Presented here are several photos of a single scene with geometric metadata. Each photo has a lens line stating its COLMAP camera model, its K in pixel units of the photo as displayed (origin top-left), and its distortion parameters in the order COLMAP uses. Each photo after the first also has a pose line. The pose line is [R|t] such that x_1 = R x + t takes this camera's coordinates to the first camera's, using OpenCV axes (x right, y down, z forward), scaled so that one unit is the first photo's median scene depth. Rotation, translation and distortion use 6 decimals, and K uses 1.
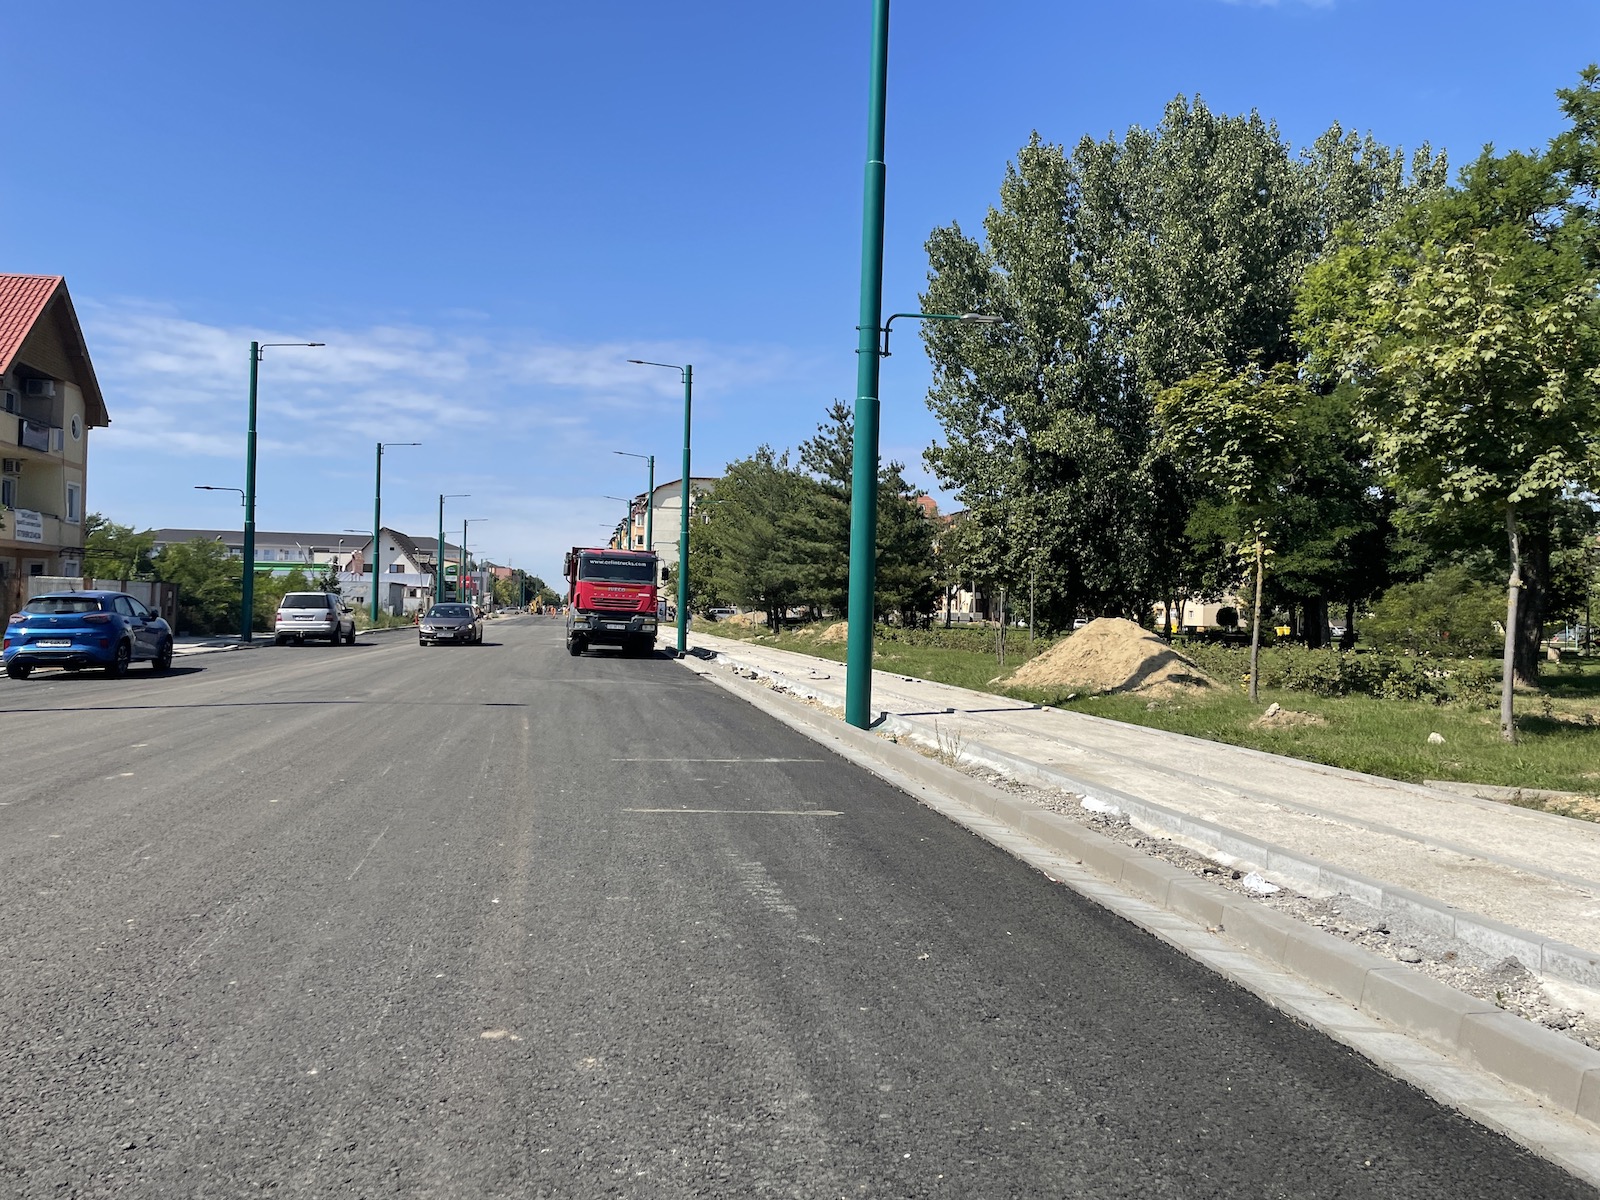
lens RADIAL K [[1225.3, 0, 800.0], [0, 1225.3, 600.0], [0, 0, 1]] dist [0.183822, -0.288739]
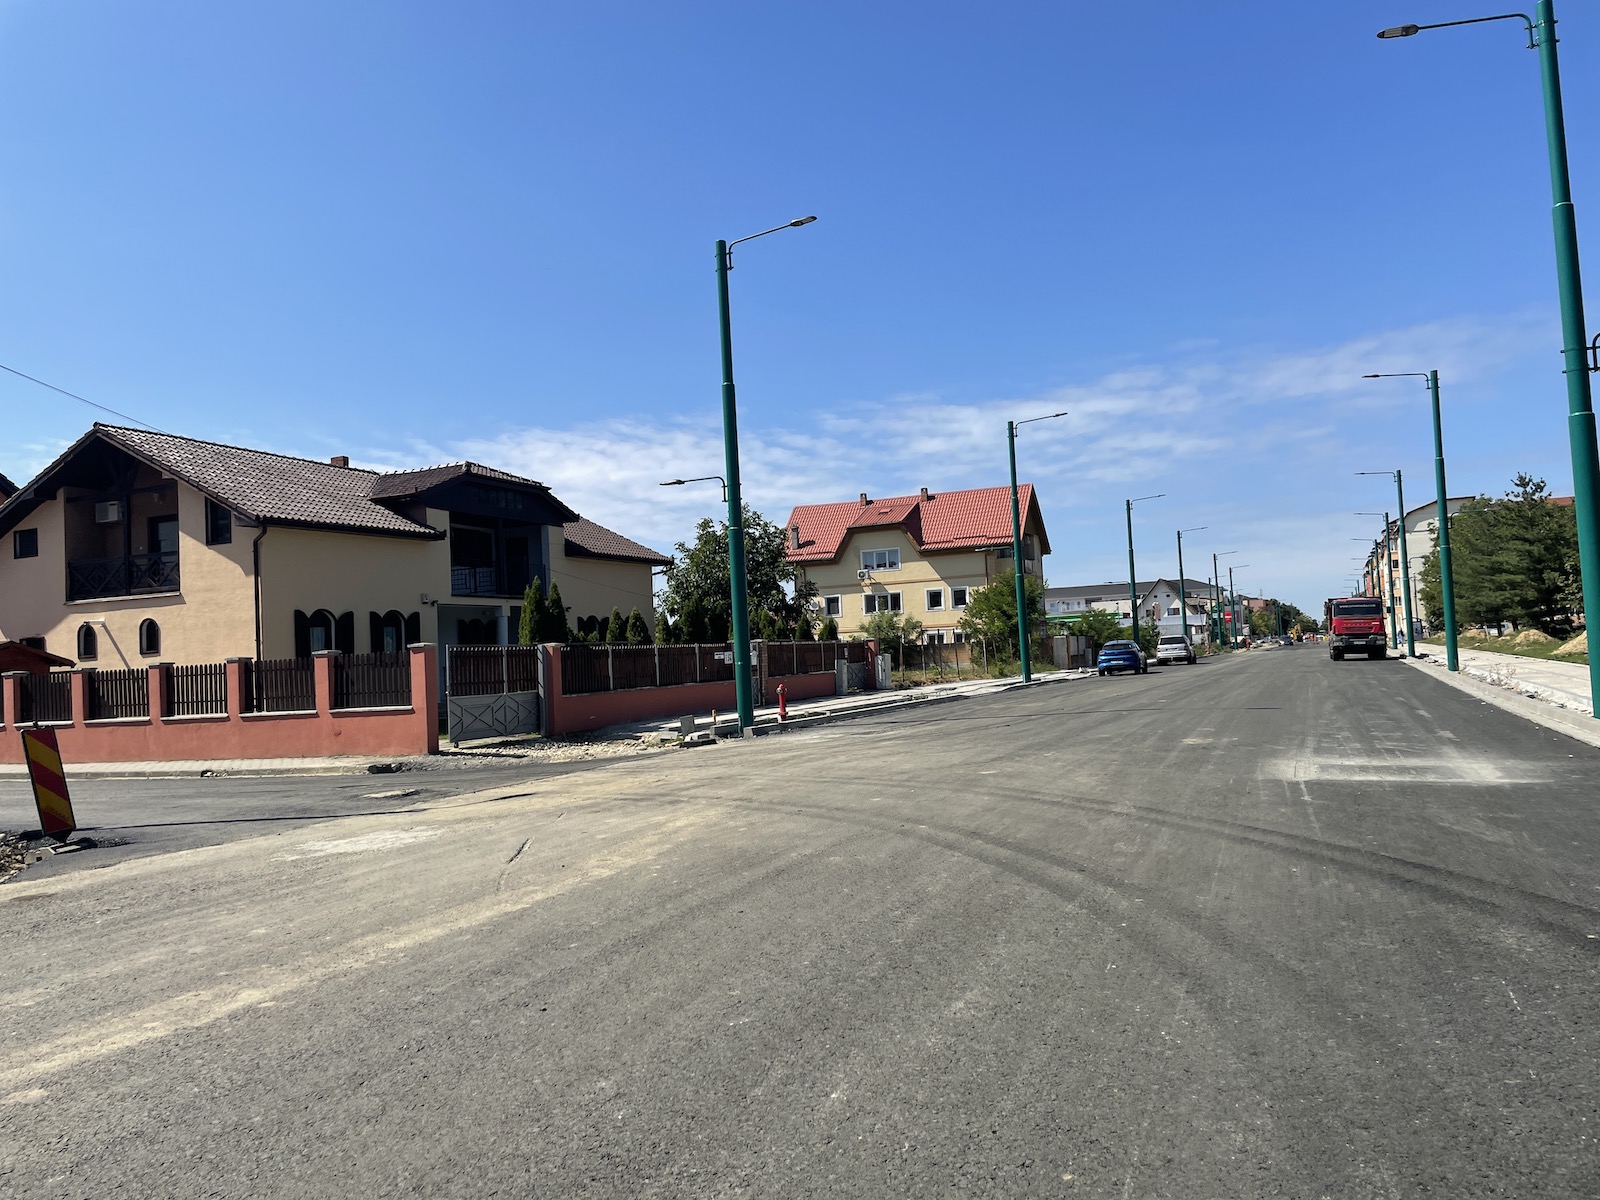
lens RADIAL K [[1225.3, 0, 800.0], [0, 1225.3, 600.0], [0, 0, 1]] dist [0.183822, -0.288739]
pose [[0.831321, -0.089624, -0.548520, 0.133825], [0.073706, 0.995974, -0.051027, -0.004560], [0.550884, 0.001991, 0.834579, -0.713602]]
